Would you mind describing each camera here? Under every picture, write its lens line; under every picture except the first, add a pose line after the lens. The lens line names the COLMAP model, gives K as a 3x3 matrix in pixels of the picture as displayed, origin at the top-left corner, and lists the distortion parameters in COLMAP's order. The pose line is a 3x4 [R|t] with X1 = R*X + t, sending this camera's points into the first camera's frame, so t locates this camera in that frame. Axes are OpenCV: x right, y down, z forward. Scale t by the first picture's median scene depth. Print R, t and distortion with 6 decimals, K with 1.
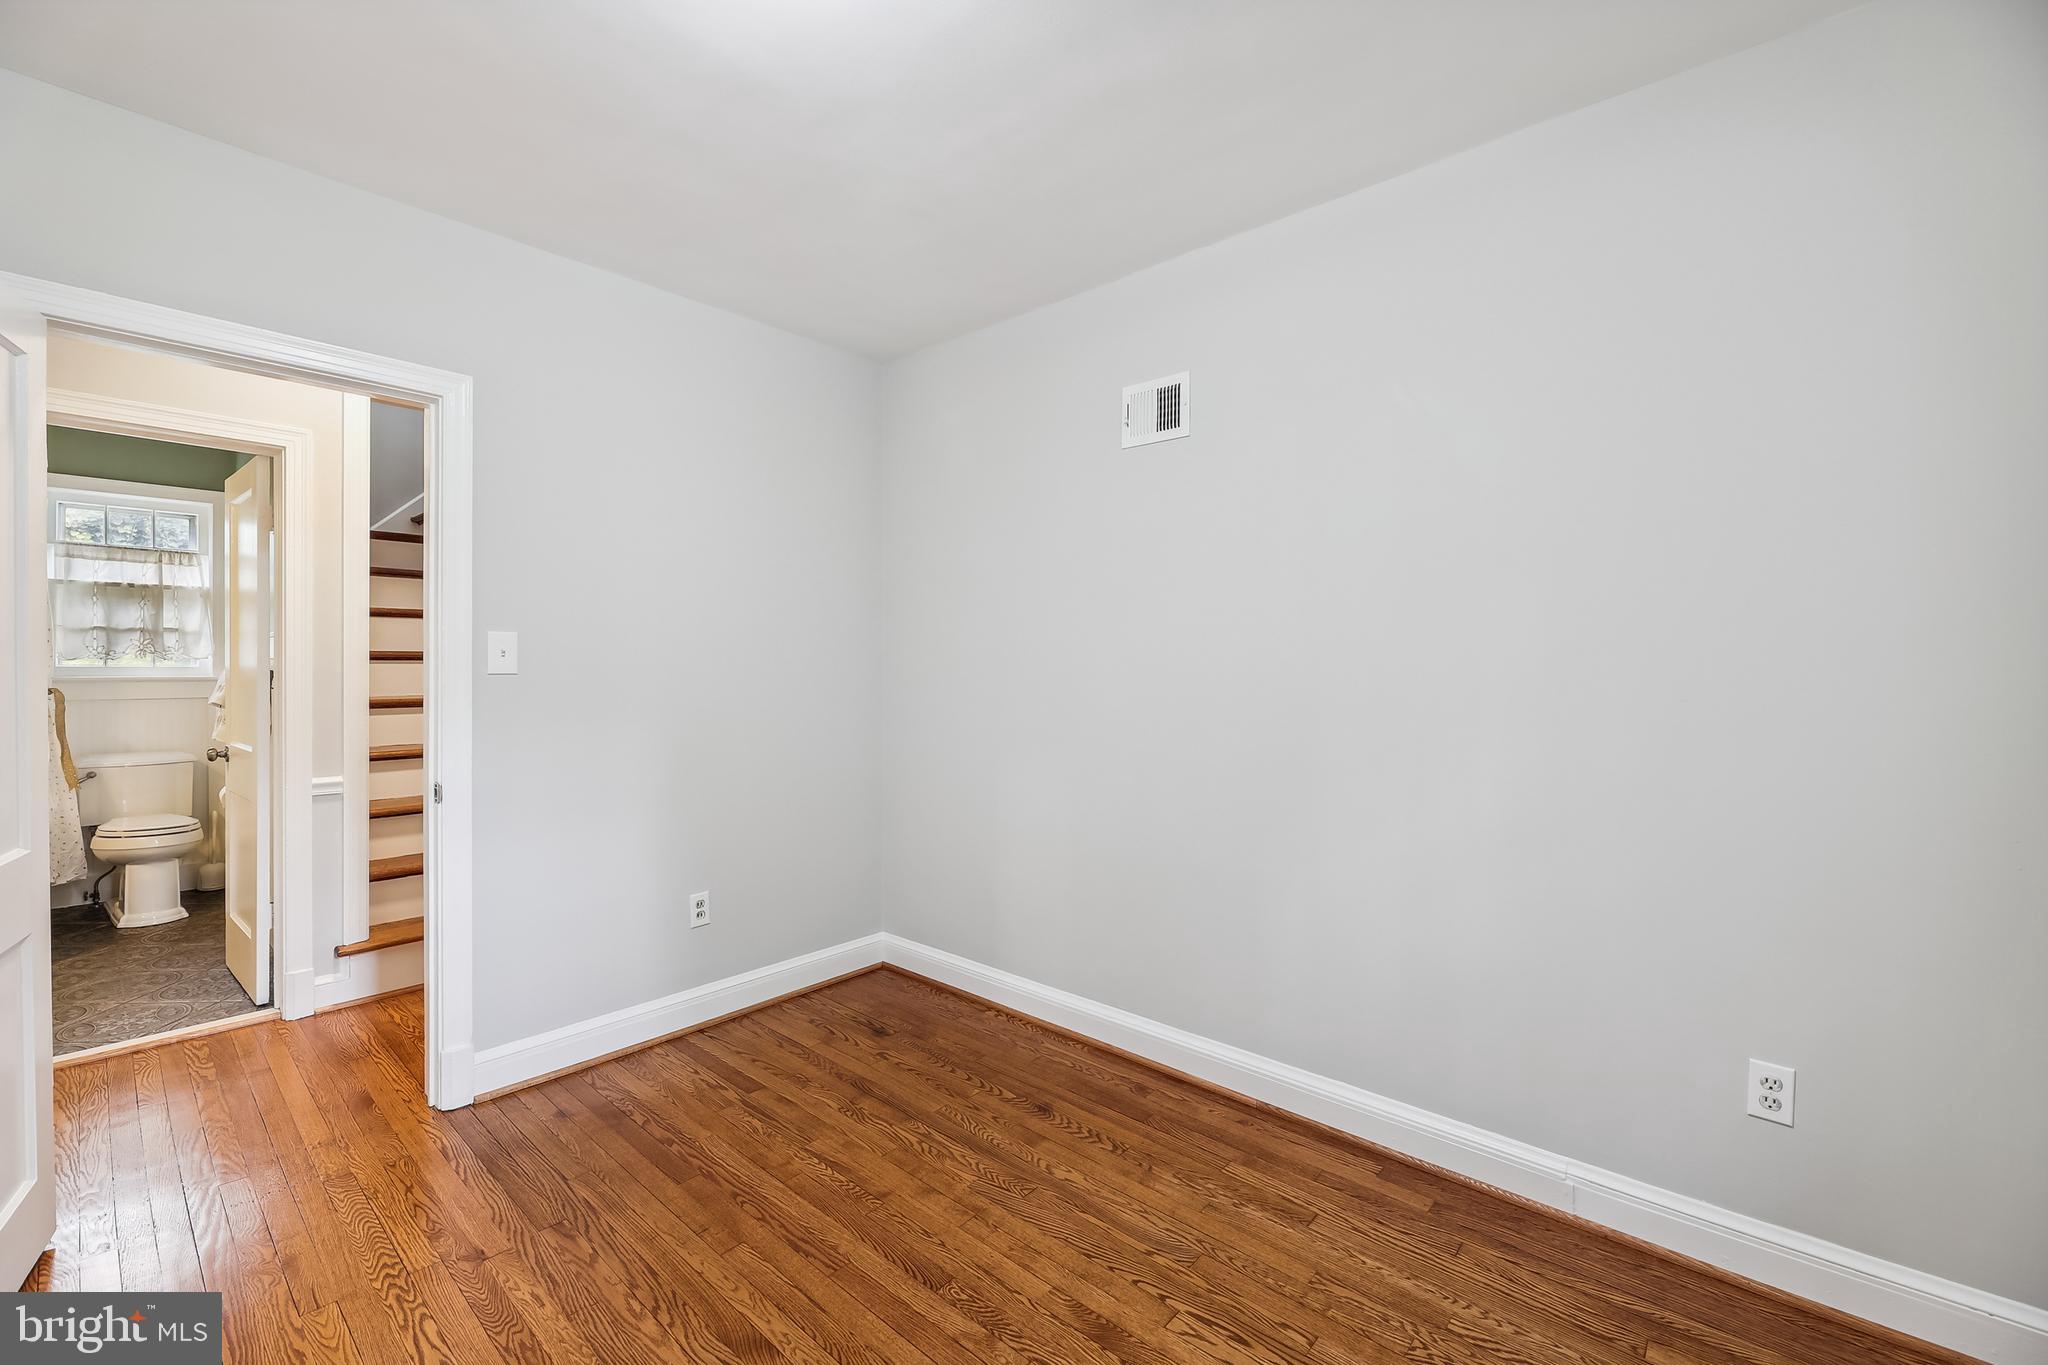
lens RADIAL K [[837.5, 0, 1026.0], [0, 837.5, 685.2], [0, 0, 1]] dist [0.015467, -0.000045]
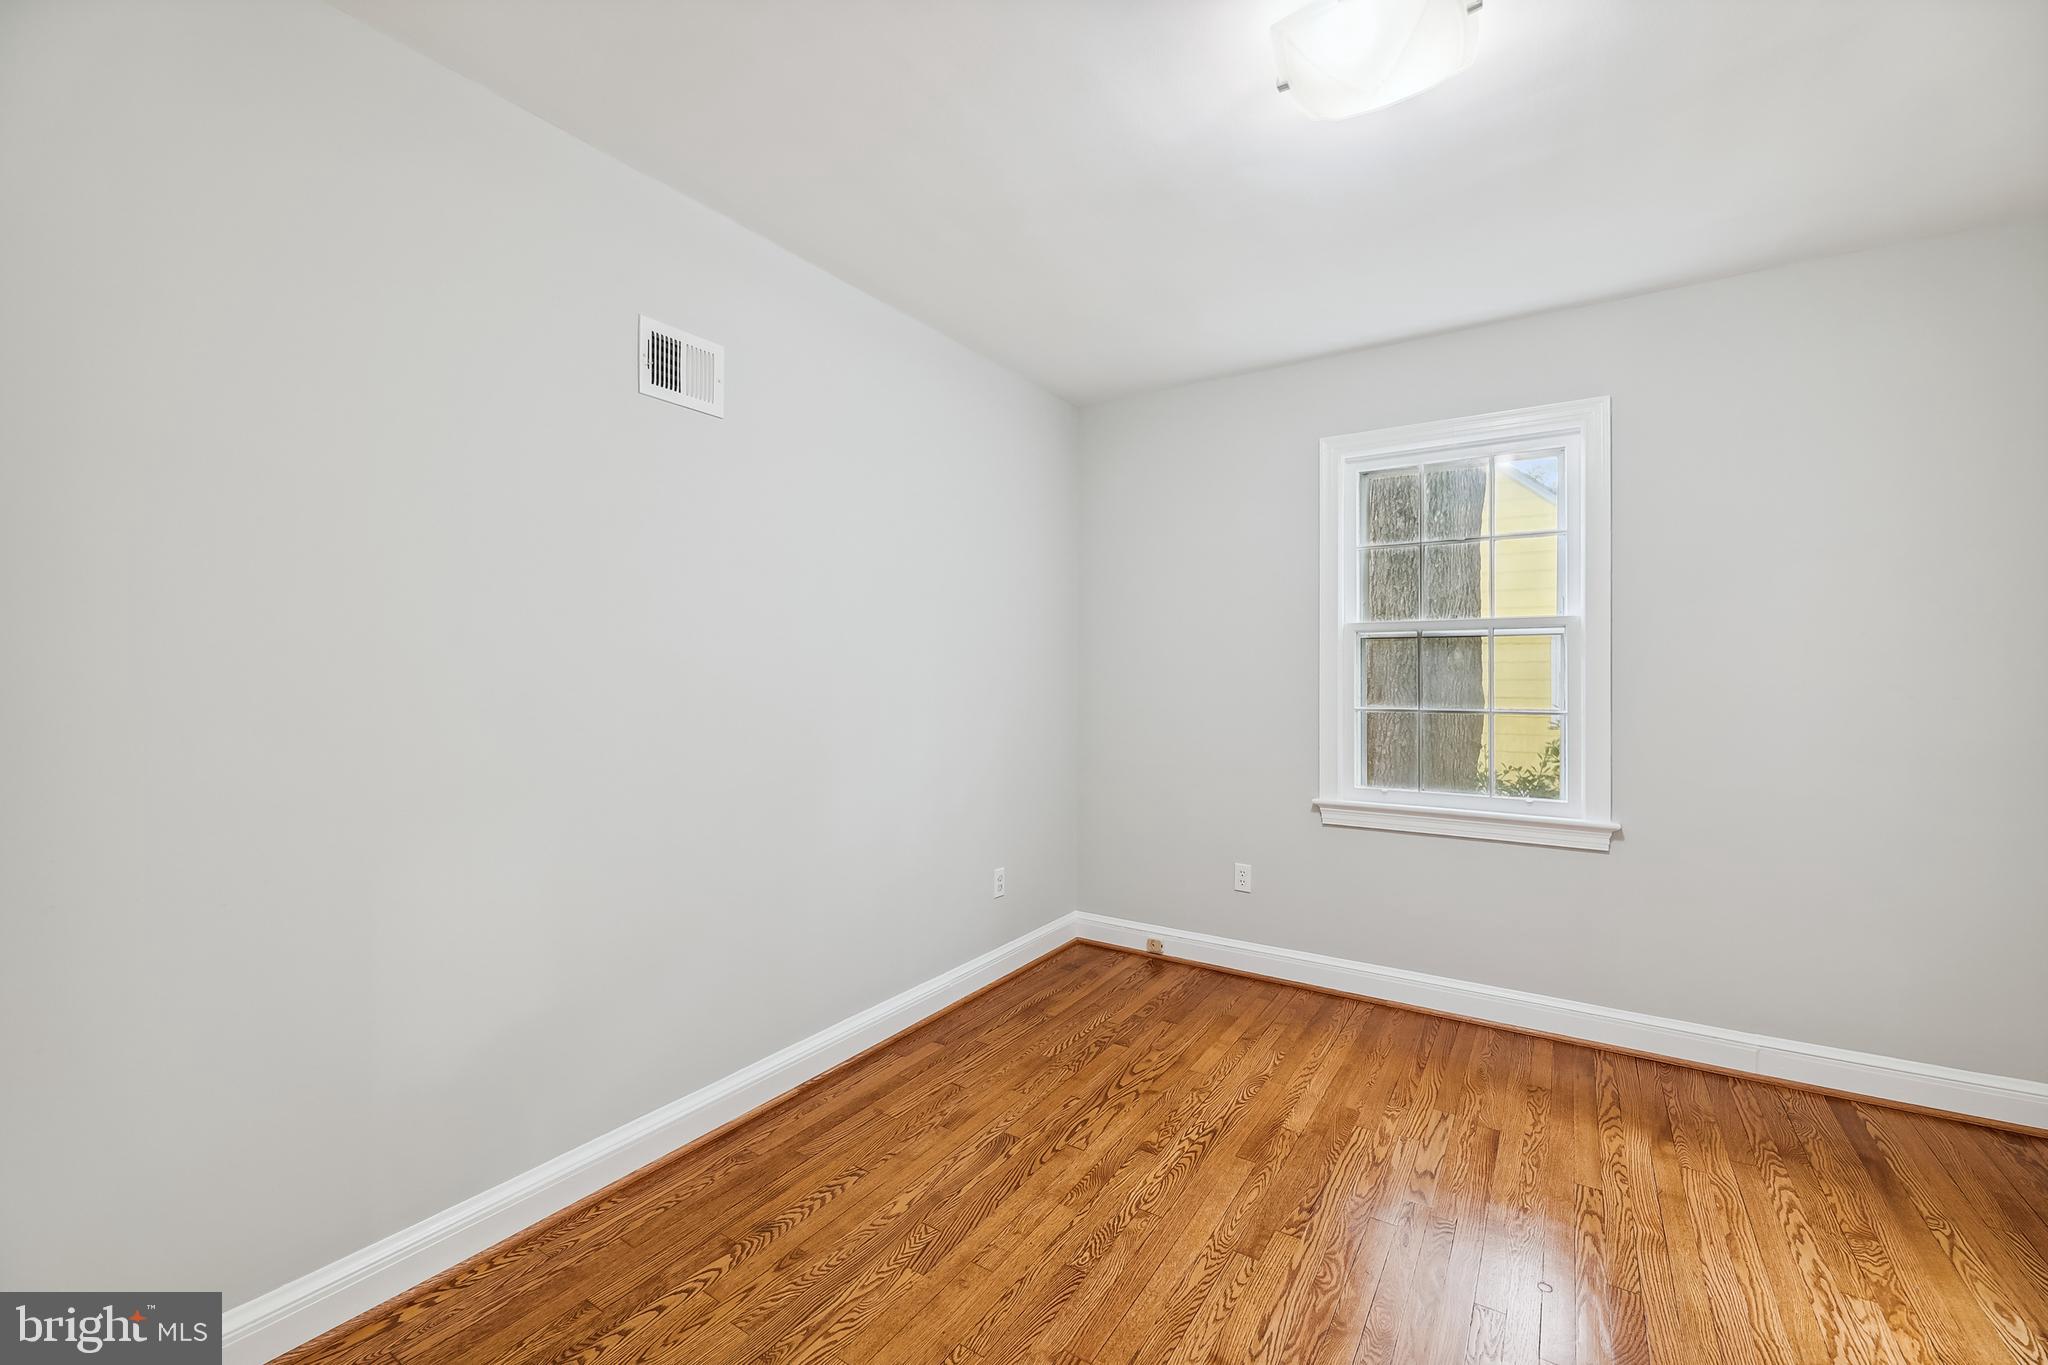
lens RADIAL K [[837.5, 0, 1025.5], [0, 837.5, 673.0], [0, 0, 1]] dist [0.015467, -0.000045]
pose [[-0.144699, 0.004689, 0.989465, -0.887474], [0.012454, 0.999918, -0.002918, -0.015405], [-0.989397, 0.011901, -0.144746, 0.956819]]
